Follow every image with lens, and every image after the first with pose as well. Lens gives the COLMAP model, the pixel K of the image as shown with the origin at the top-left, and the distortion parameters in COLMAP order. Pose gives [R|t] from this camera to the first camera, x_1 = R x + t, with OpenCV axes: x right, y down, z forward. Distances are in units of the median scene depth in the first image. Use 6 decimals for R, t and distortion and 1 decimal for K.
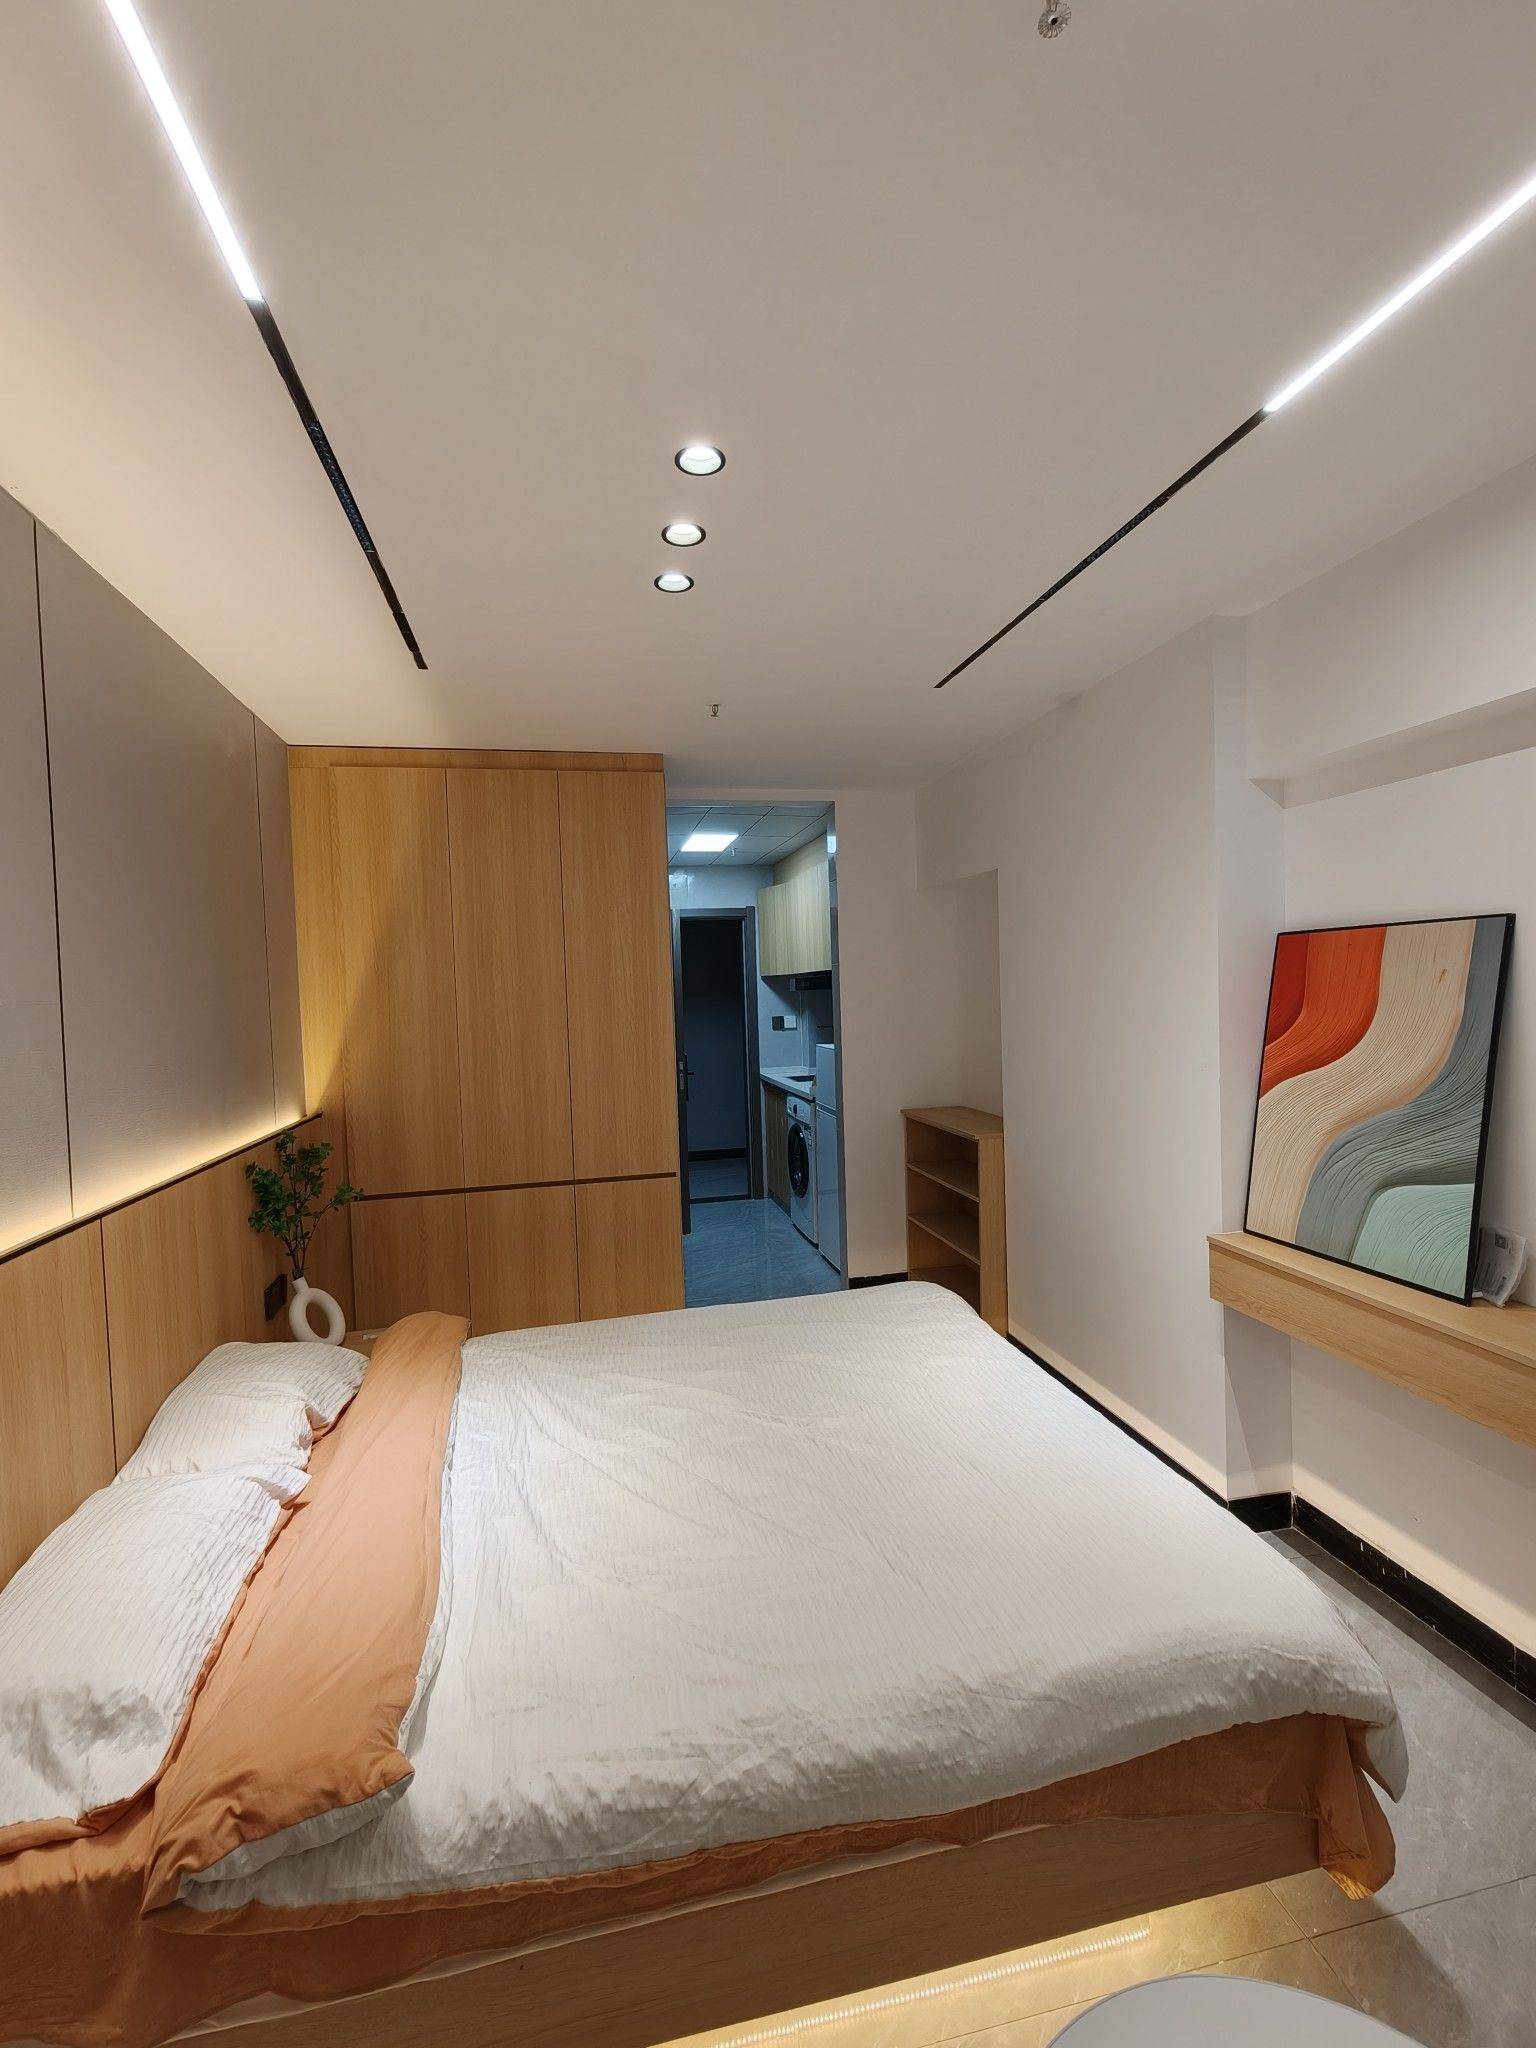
lens RADIAL K [[912.0, 0, 768.0], [0, 912.0, 1024.0], [0, 0, 1]] dist [0.002345, -0.001837]
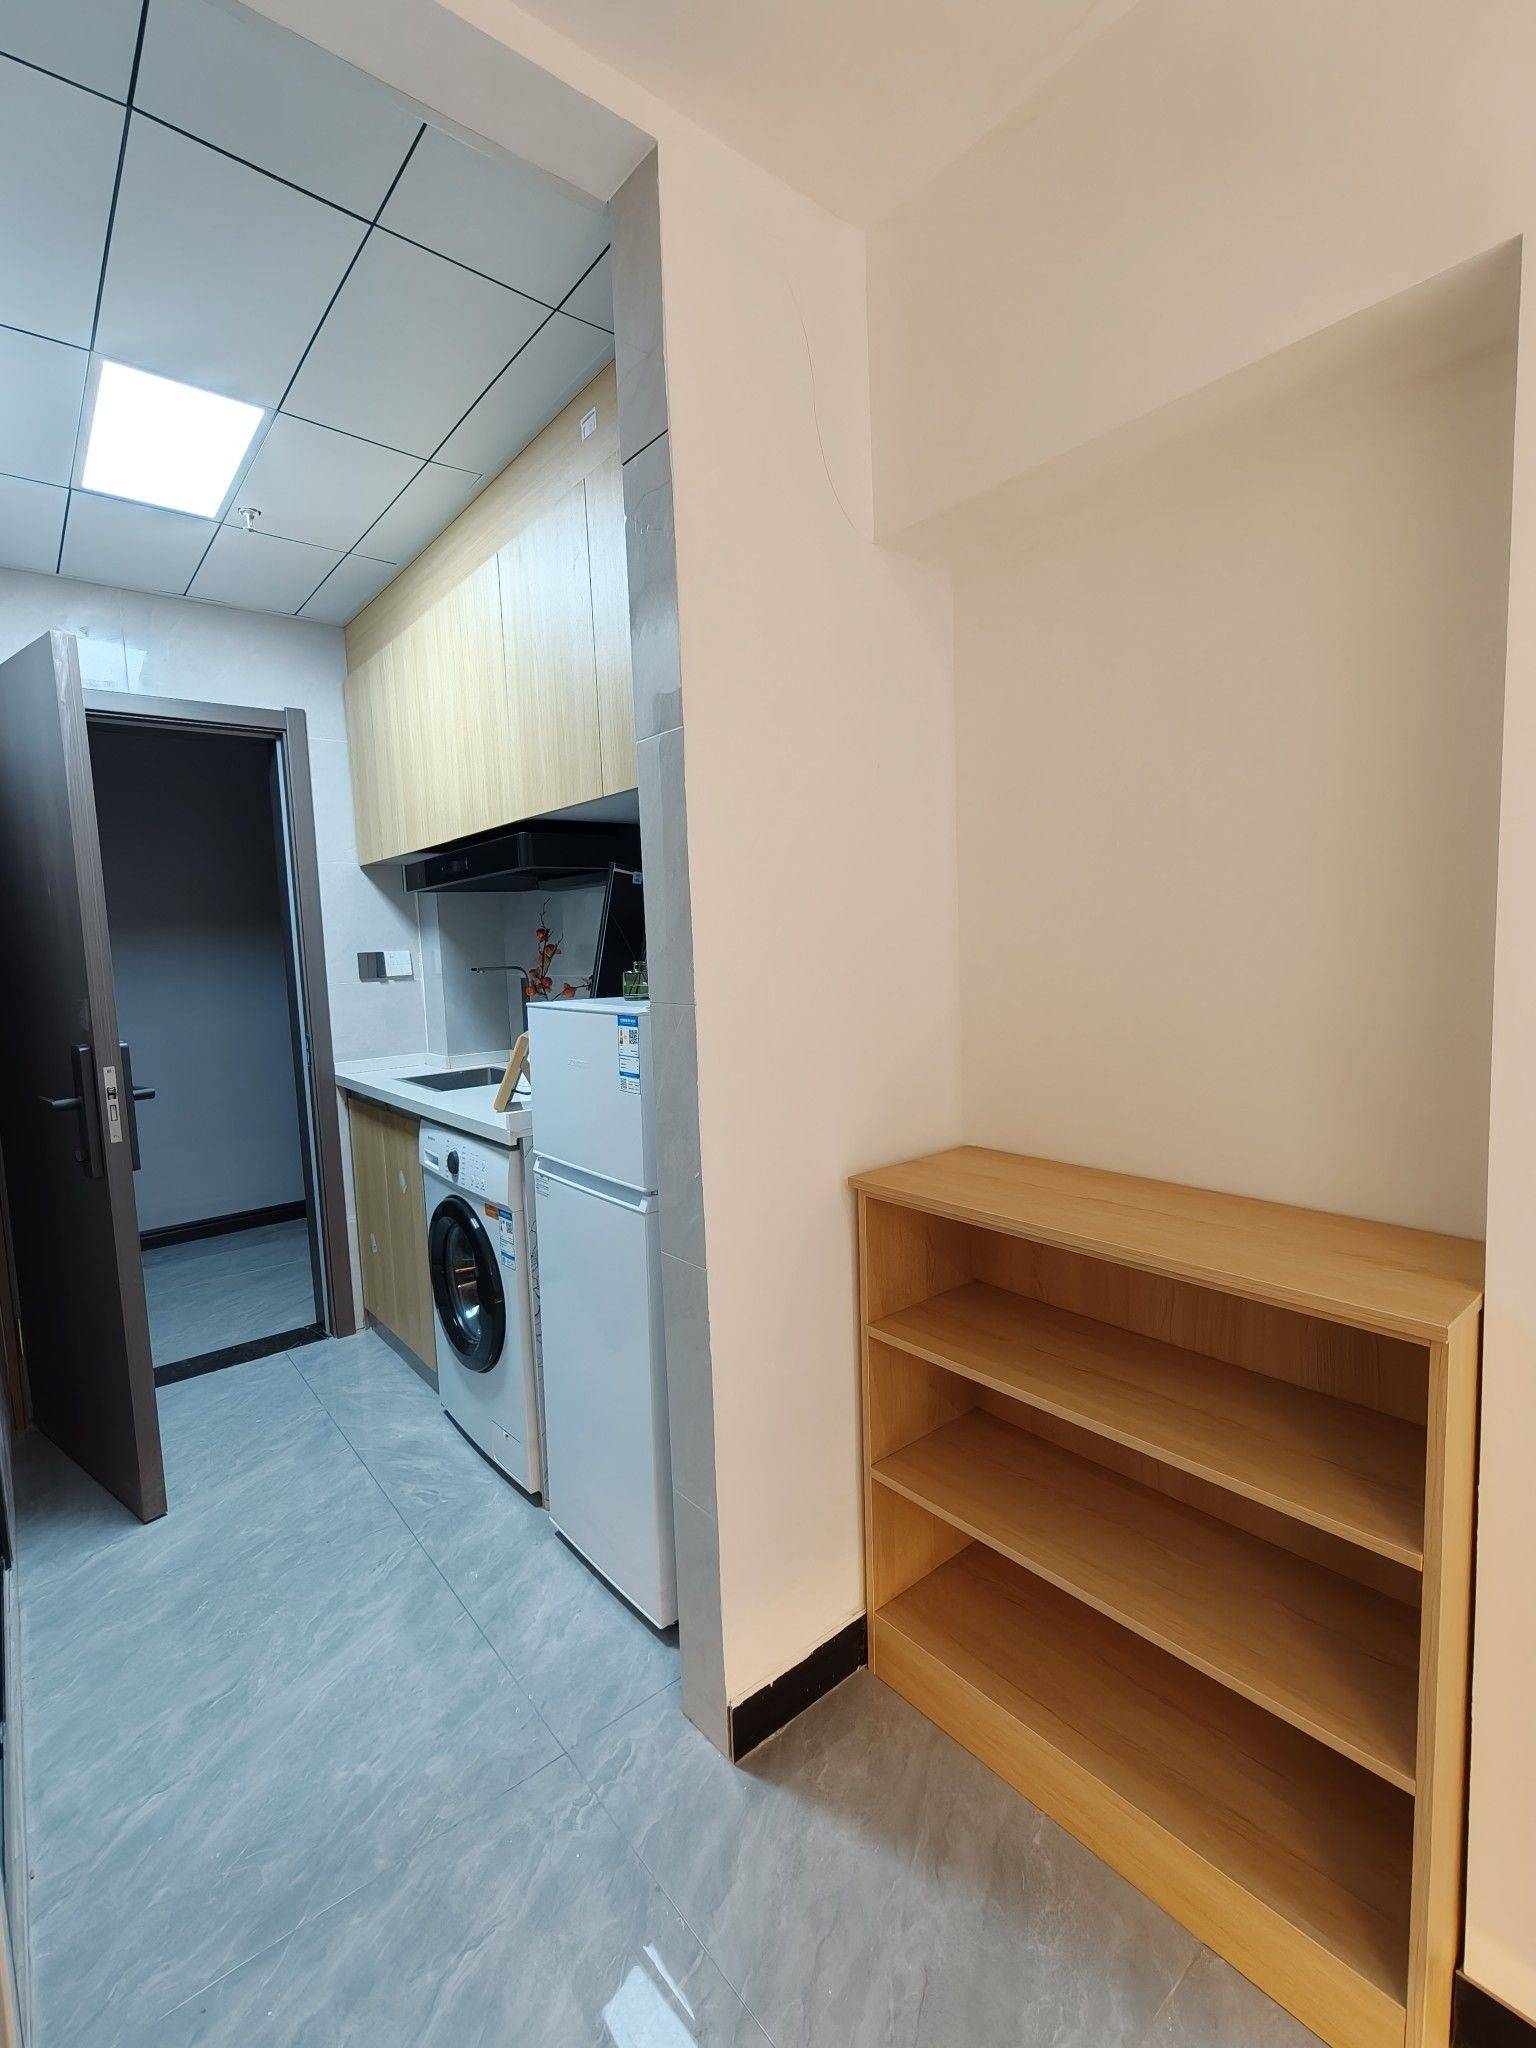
lens RADIAL K [[912.0, 0, 768.0], [0, 912.0, 1024.0], [0, 0, 1]] dist [0.002345, -0.001837]
pose [[0.887043, -0.044389, 0.459549, -0.083268], [0.026477, 0.998620, 0.045352, 0.042289], [-0.460928, -0.028062, 0.886994, 1.541305]]
